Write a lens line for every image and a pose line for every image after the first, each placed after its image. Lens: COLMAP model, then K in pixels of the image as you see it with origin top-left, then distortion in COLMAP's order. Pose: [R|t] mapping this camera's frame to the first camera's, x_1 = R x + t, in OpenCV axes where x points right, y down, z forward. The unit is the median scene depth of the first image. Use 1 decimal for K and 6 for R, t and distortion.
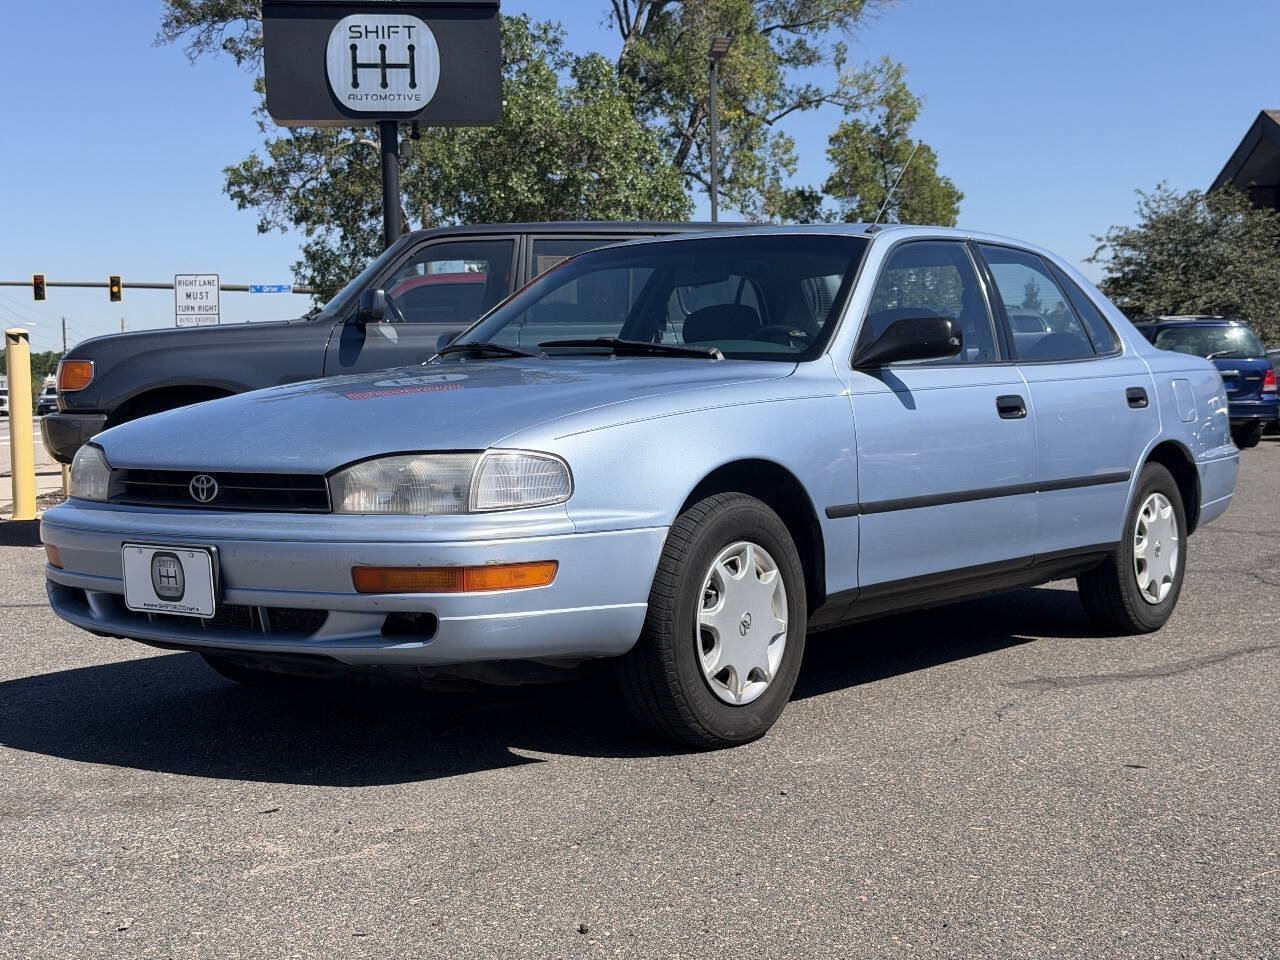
lens RADIAL K [[1784.1, 0, 641.3], [0, 1784.1, 474.3], [0, 0, 1]] dist [0.124121, 0.000000]
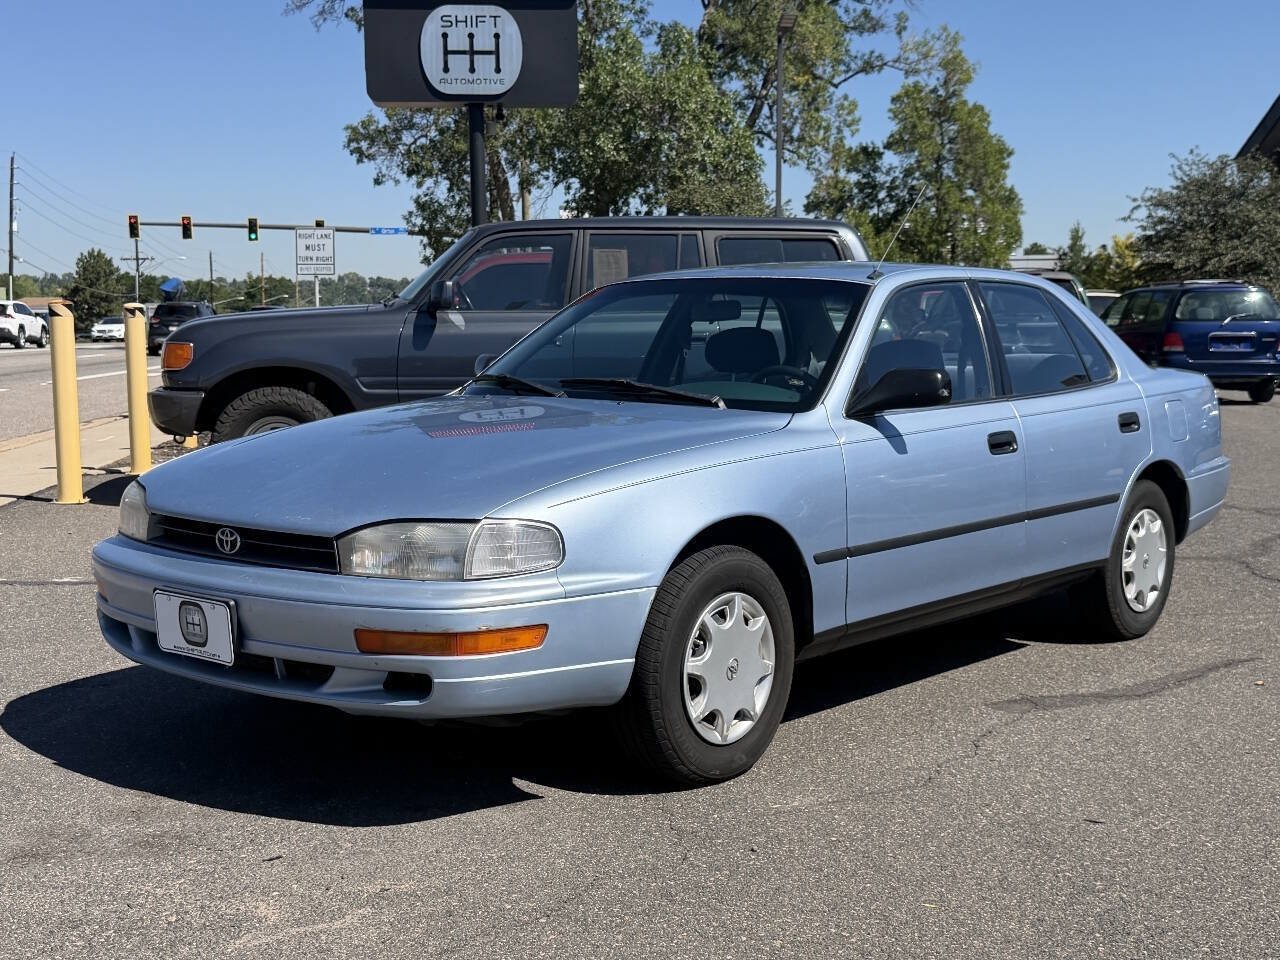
lens RADIAL K [[1587.9, 0, 642.7], [0, 1587.9, 473.9], [0, 0, 1]] dist [0.108366, 0.000000]
pose [[0.998746, 0.017117, -0.047042, 0.032320], [-0.014738, 0.998618, 0.050444, -0.054832], [0.047840, -0.049687, 0.997618, 0.036312]]
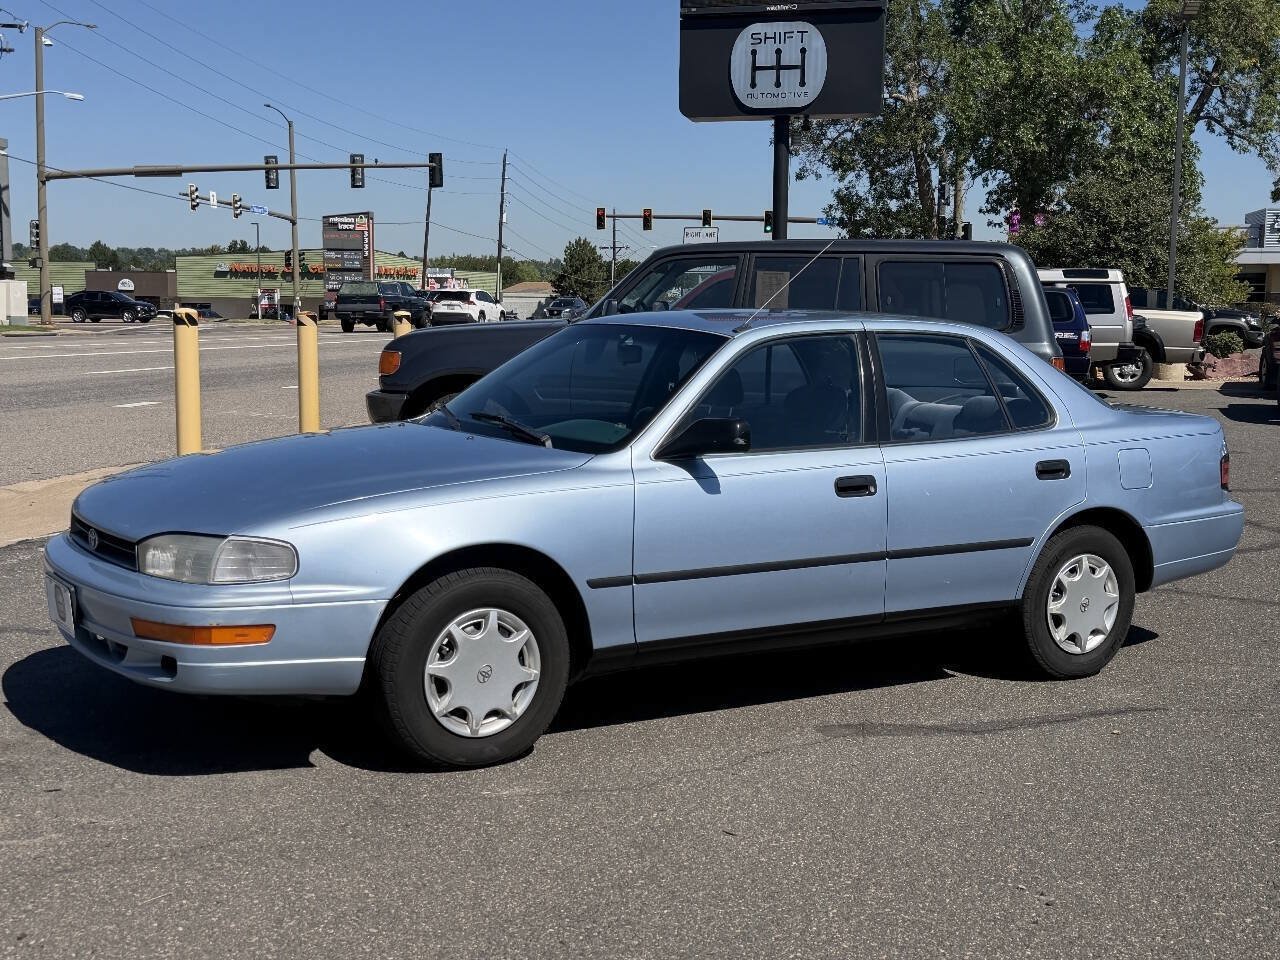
lens RADIAL K [[1587.9, 0, 646.3], [0, 1587.9, 476.4], [0, 0, 1]] dist [0.108366, 0.000000]
pose [[0.941093, 0.066552, -0.331535, 0.358883], [-0.045877, 0.996505, 0.069810, -0.093605], [0.335022, -0.050488, 0.940857, -0.002481]]
